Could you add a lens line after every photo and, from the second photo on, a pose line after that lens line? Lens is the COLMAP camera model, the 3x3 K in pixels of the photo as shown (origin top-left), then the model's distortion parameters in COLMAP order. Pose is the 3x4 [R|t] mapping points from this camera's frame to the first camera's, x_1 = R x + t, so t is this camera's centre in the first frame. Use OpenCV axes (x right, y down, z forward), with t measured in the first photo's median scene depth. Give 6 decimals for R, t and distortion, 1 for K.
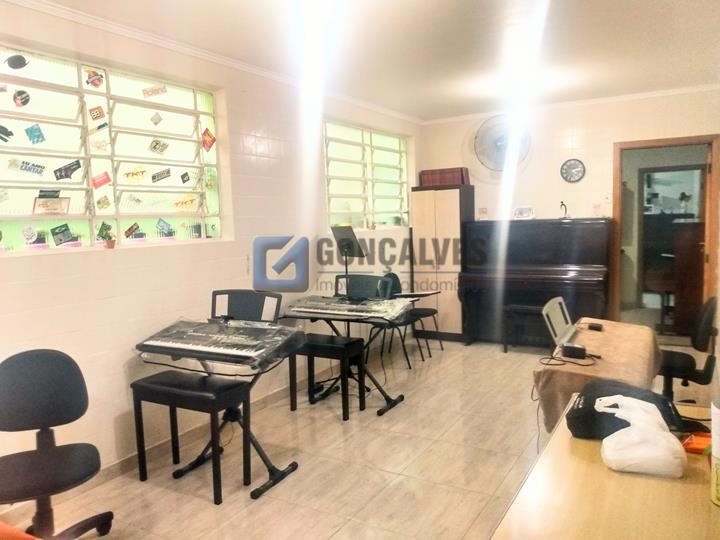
lens RADIAL K [[566.4, 0, 360.6], [0, 566.4, 271.4], [0, 0, 1]] dist [0.004203, 0.007591]
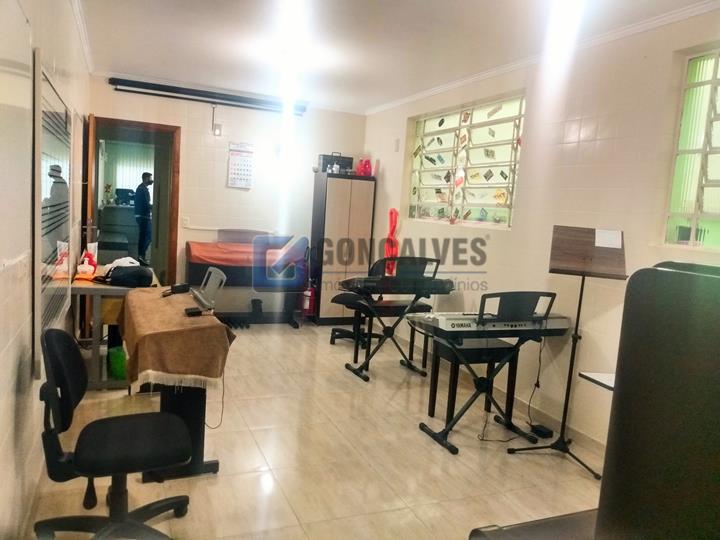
lens RADIAL K [[566.4, 0, 360.2], [0, 566.4, 269.8], [0, 0, 1]] dist [0.004203, 0.007591]
pose [[-0.586246, 0.077536, -0.806414, 0.984556], [-0.128496, 0.973909, 0.187054, -0.179316], [0.799878, 0.213280, -0.560988, 1.696834]]
